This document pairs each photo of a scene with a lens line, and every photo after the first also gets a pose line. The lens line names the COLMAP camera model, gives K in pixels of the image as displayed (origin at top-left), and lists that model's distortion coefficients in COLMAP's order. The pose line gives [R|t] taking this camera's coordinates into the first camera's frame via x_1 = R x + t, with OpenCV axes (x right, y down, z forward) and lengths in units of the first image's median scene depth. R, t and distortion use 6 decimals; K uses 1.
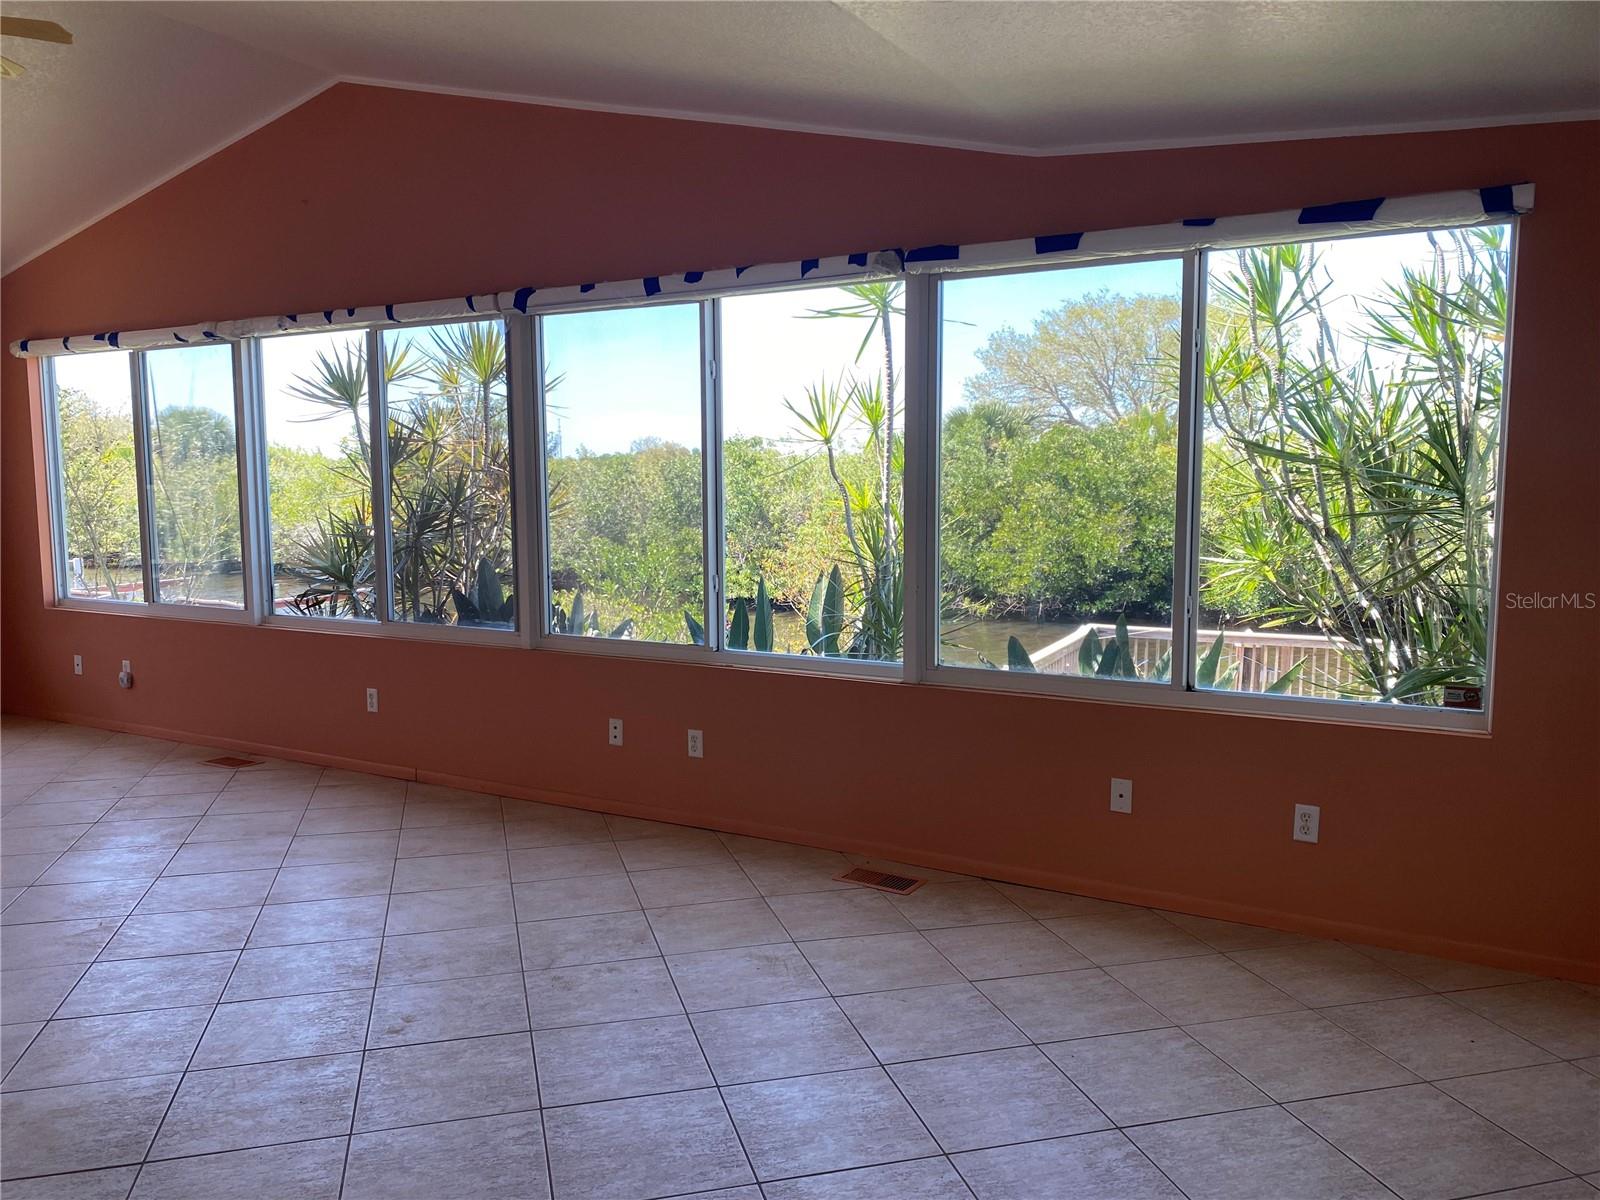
lens RADIAL K [[1162.6, 0, 803.7], [0, 1162.6, 591.8], [0, 0, 1]] dist [-0.003556, -0.006059]
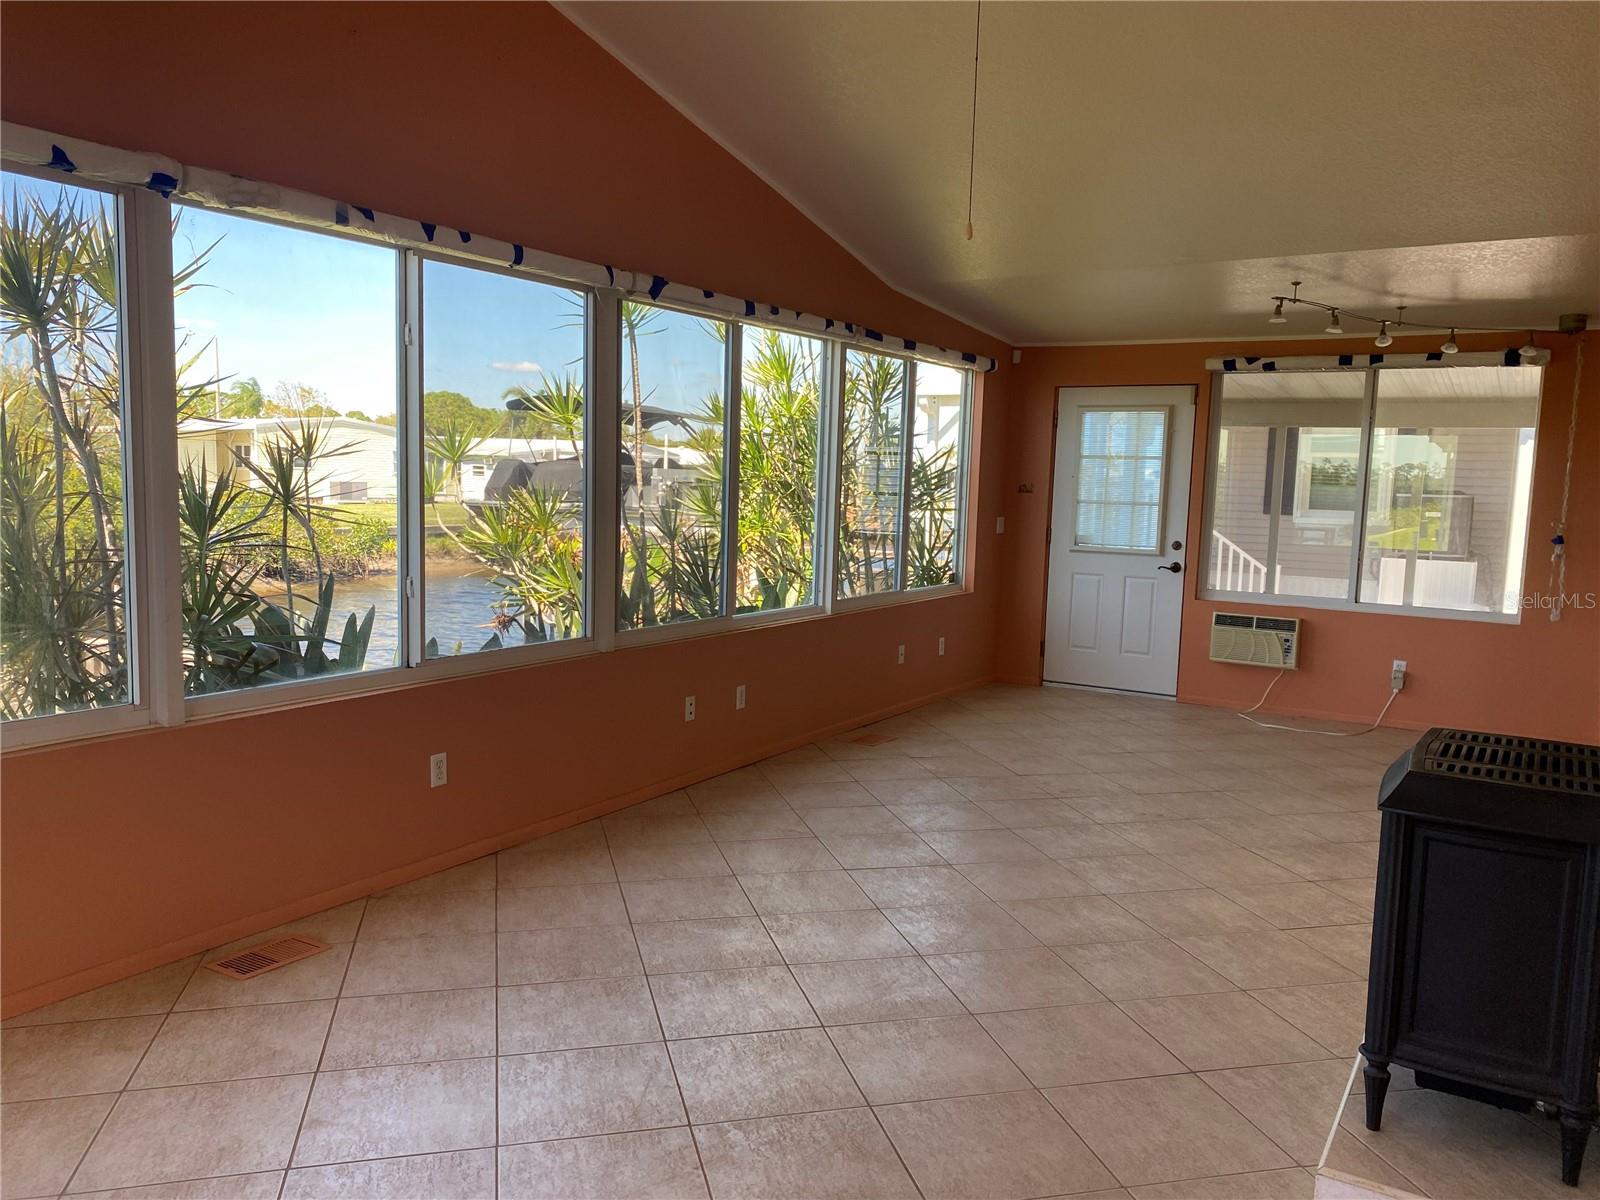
lens RADIAL K [[1219.0, 0, 799.0], [0, 1219.0, 598.3], [0, 0, 1]] dist [0.053166, -0.066390]
pose [[0.059260, -0.110119, 0.992150, -1.364390], [0.047115, 0.993098, 0.107410, -0.105289], [-0.997130, 0.040380, 0.064039, 0.884464]]
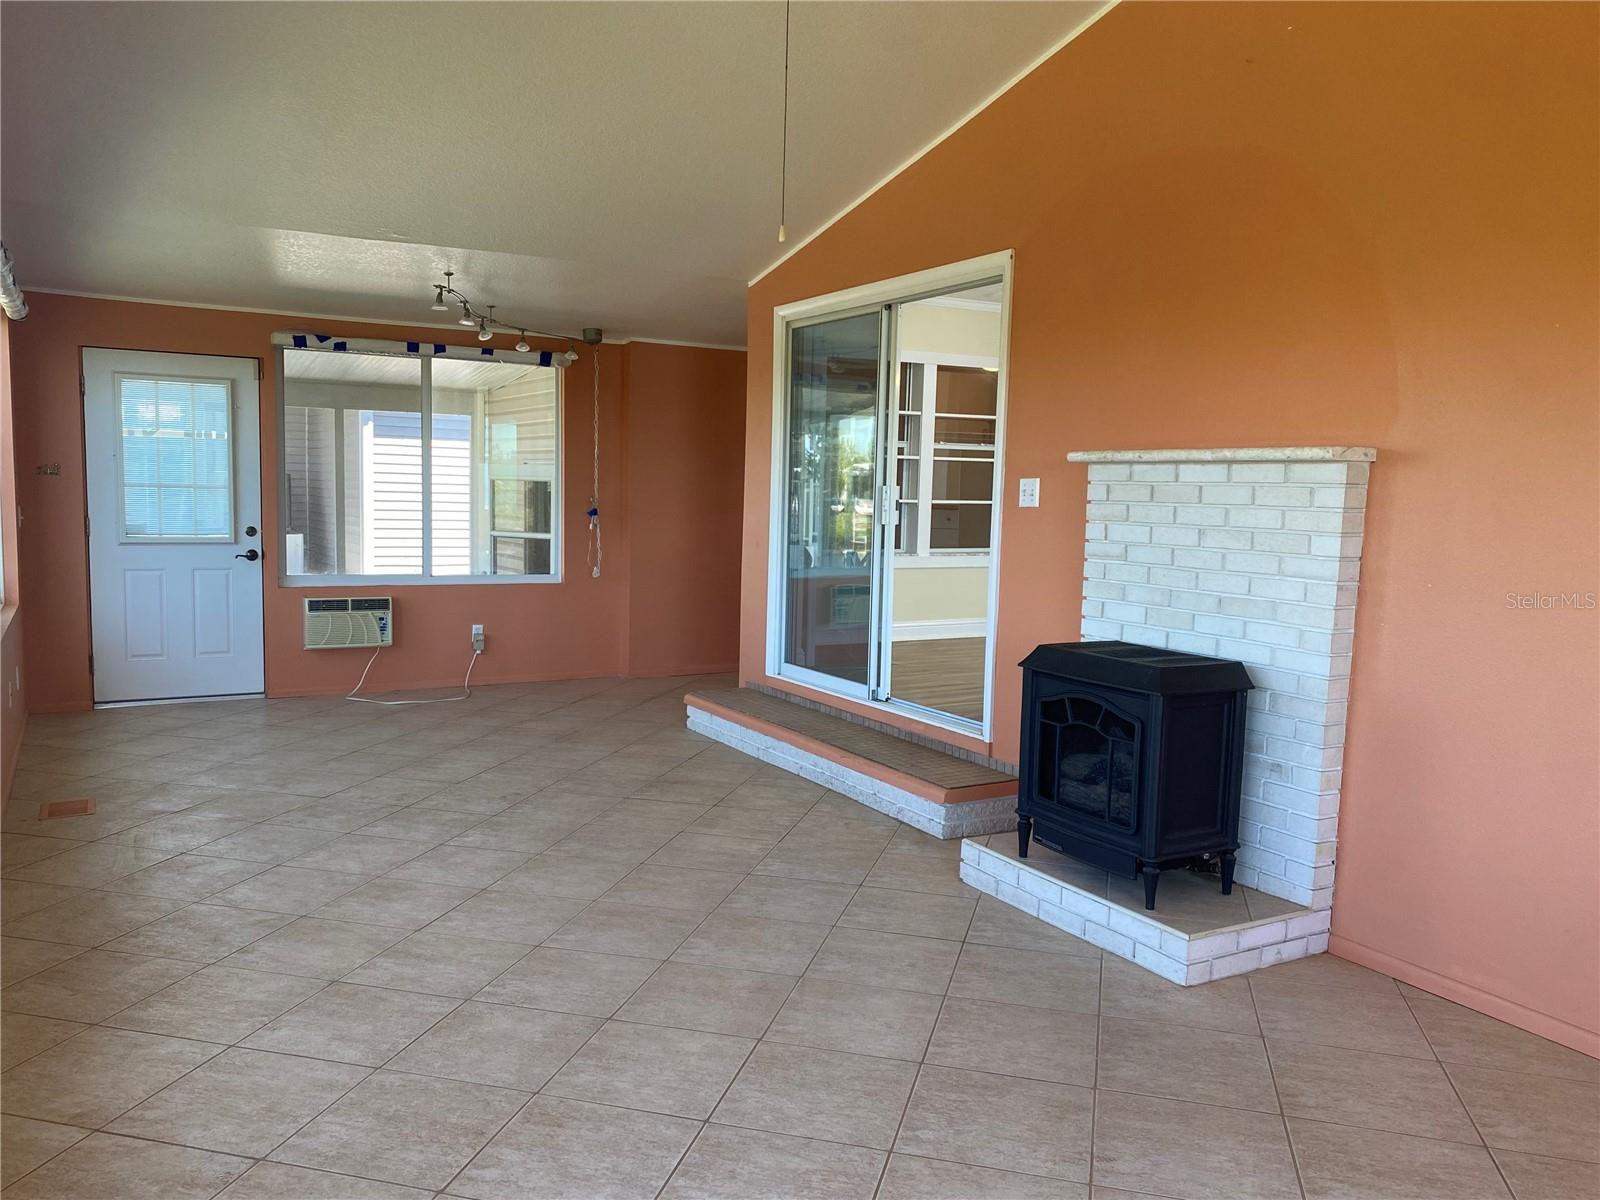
lens RADIAL K [[1219.0, 0, 791.5], [0, 1219.0, 605.8], [0, 0, 1]] dist [0.053166, -0.066390]
pose [[-0.843134, -0.084160, 0.531076, -1.056388], [0.007601, 0.985711, 0.168274, -0.137733], [-0.537650, 0.145915, -0.830447, 1.437723]]
